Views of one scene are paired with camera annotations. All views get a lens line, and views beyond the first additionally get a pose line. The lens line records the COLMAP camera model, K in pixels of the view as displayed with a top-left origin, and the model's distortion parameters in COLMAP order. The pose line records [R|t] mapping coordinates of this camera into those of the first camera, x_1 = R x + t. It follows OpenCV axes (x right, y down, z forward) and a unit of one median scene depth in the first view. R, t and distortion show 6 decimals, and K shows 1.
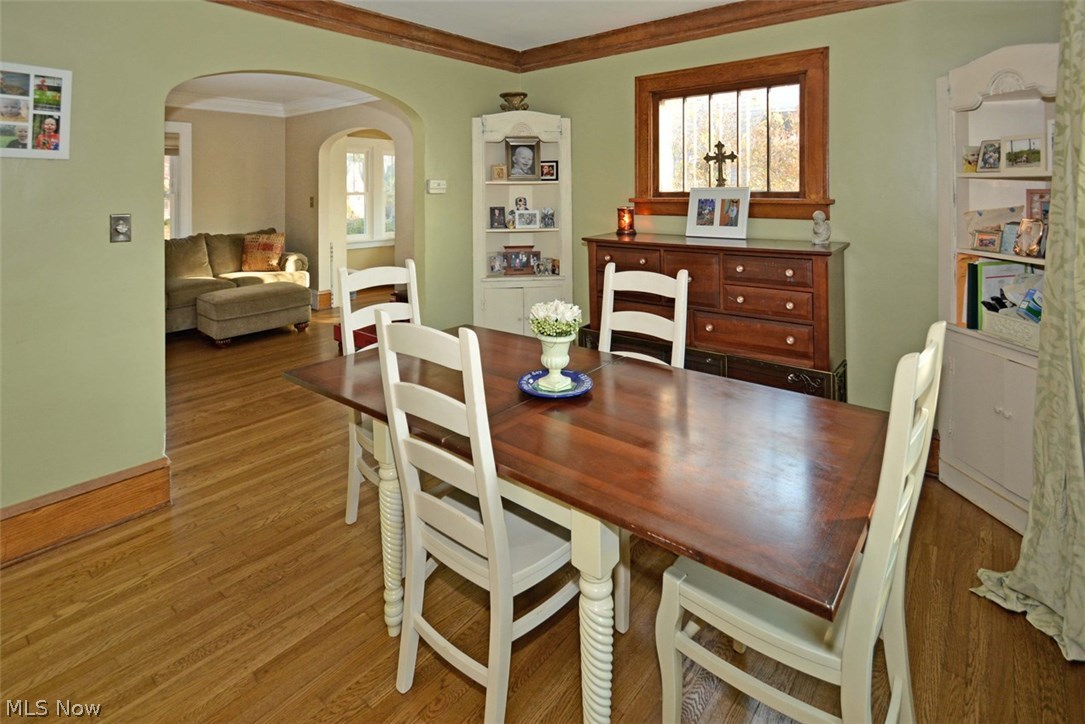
lens RADIAL K [[515.1, 0, 542.5], [0, 515.1, 362.0], [0, 0, 1]] dist [0.003058, -0.000238]
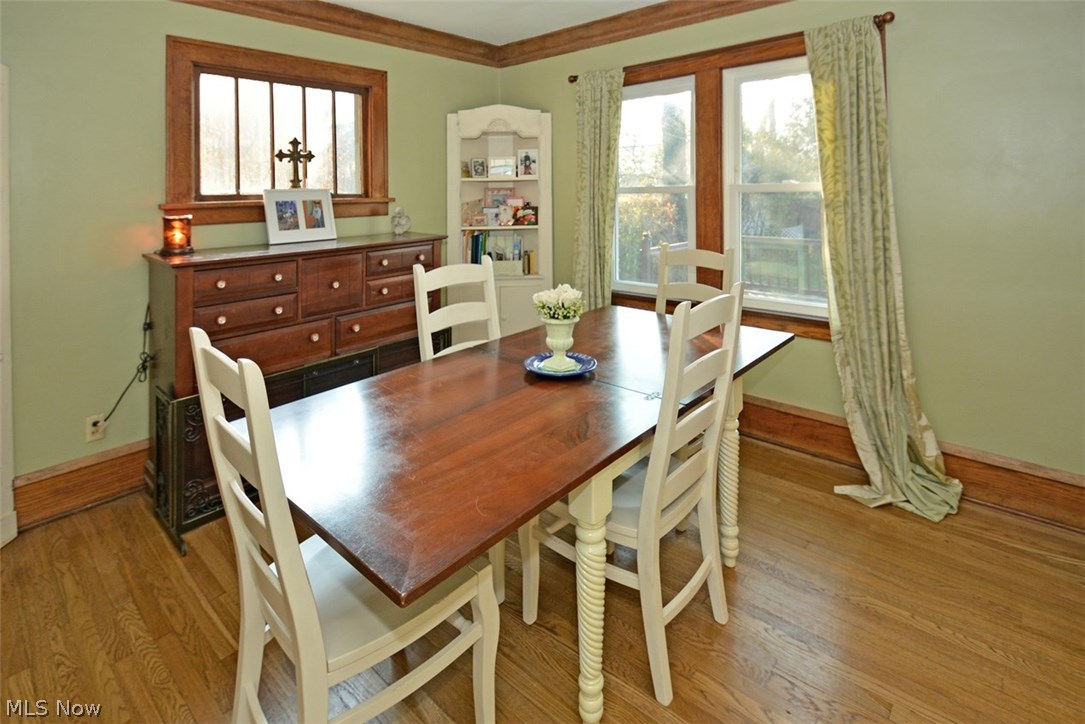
lens RADIAL K [[515.1, 0, 542.5], [0, 515.1, 362.0], [0, 0, 1]] dist [0.003058, -0.000238]
pose [[0.037611, -0.308521, 0.950474, -0.641323], [0.339490, 0.898520, 0.278223, -0.167602], [-0.939857, 0.312212, 0.138534, 0.561734]]
